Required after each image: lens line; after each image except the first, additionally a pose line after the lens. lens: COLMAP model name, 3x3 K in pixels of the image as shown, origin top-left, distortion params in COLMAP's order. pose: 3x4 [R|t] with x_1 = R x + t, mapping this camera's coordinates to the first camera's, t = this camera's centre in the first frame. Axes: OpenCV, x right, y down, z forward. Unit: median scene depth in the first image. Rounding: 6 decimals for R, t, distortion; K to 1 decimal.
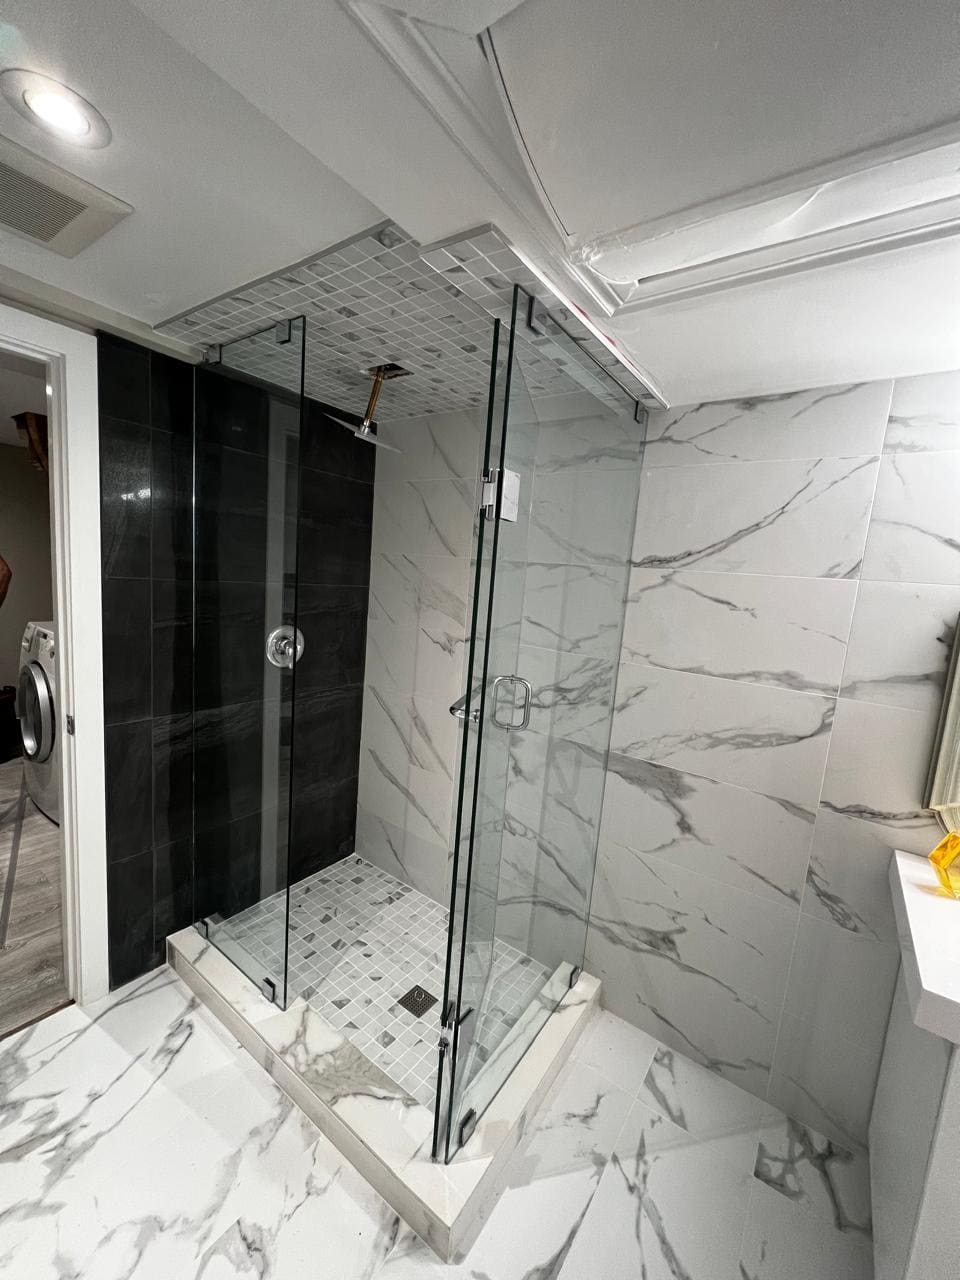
lens RADIAL K [[518.2, 0, 478.8], [0, 518.2, 638.4], [0, 0, 1]] dist [0.001036, -0.000713]
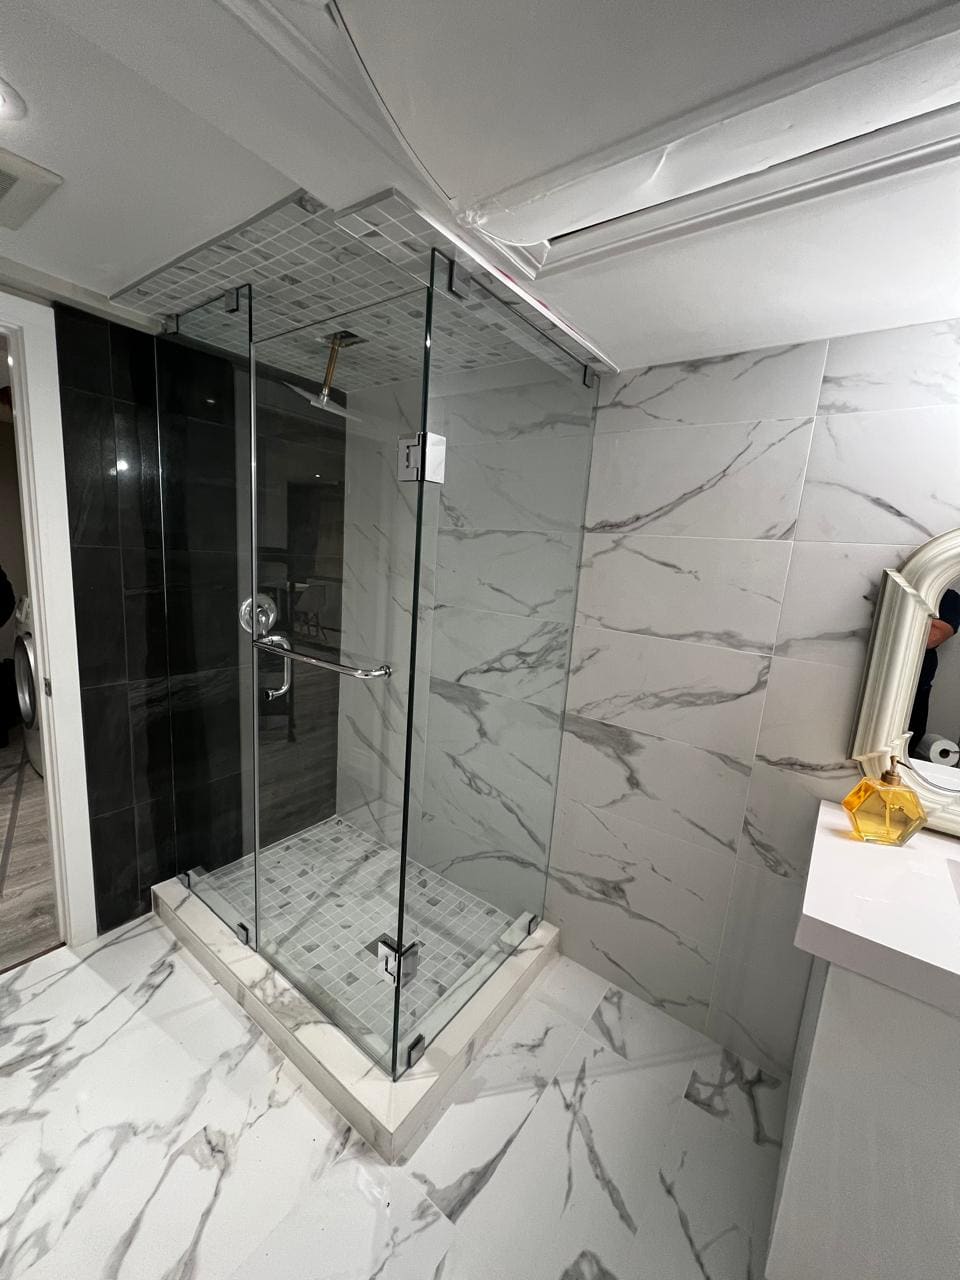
lens RADIAL K [[518.2, 0, 477.1], [0, 518.2, 638.5], [0, 0, 1]] dist [0.001036, -0.000713]
pose [[0.999853, -0.005183, -0.016350, 0.107895], [0.005919, 0.998957, 0.045284, 0.026512], [0.016098, -0.045374, 0.998840, -0.036572]]
